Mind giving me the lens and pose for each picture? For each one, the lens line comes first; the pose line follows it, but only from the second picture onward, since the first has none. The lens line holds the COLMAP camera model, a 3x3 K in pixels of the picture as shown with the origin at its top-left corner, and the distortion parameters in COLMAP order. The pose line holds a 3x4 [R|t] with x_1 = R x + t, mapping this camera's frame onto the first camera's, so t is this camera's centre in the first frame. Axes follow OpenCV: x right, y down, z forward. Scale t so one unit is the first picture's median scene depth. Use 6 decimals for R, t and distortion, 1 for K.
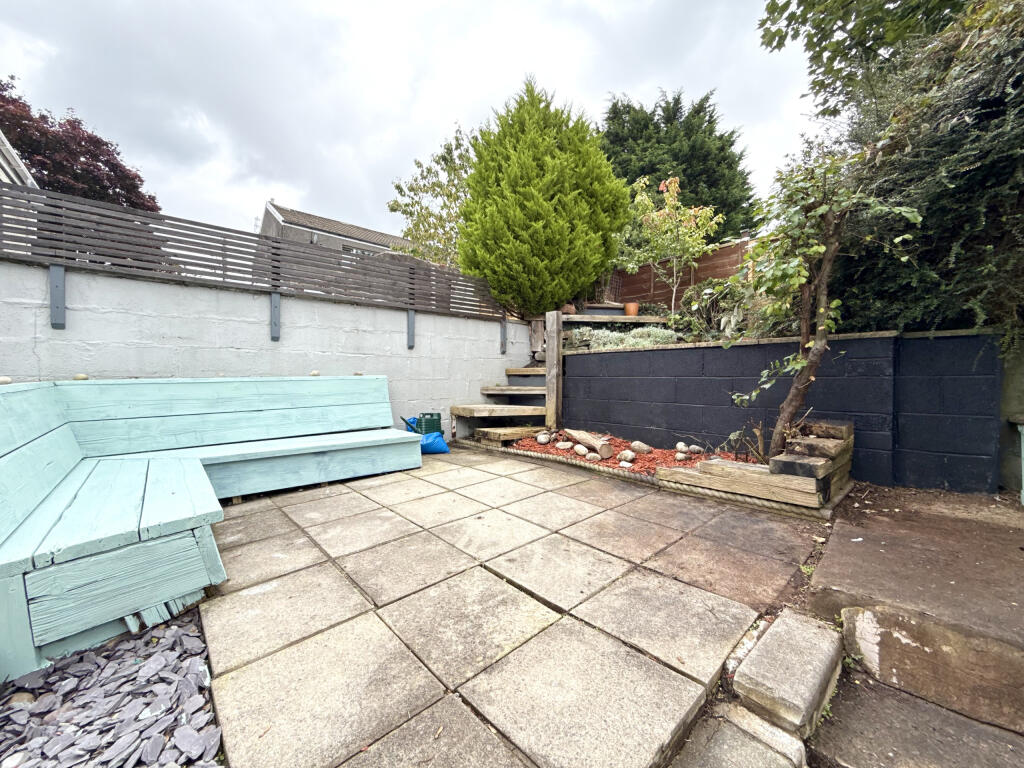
lens RADIAL K [[409.6, 0, 509.8], [0, 409.6, 382.7], [0, 0, 1]] dist [-0.000602, 0.000166]
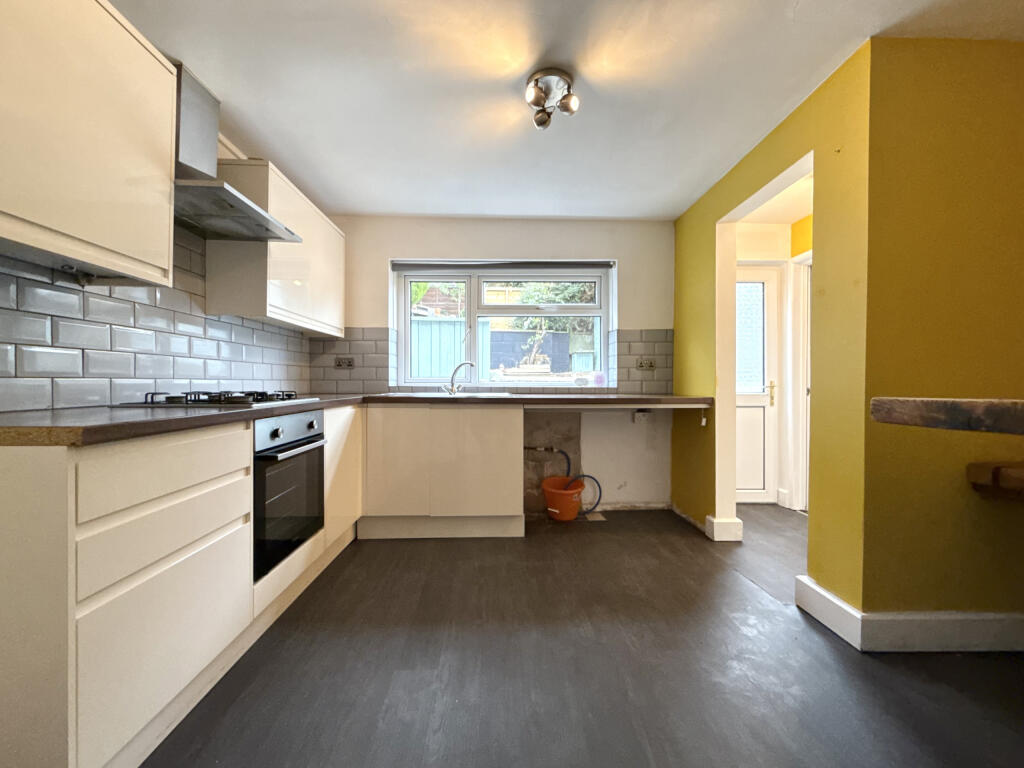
lens RADIAL K [[412.7, 0, 506.1], [0, 412.7, 382.8], [0, 0, 1]] dist [0.000247, -0.000101]
pose [[0.622410, -0.015660, 0.782535, -2.398677], [0.007625, 0.999874, 0.013945, 0.309363], [-0.782654, -0.002712, 0.622451, -1.070301]]
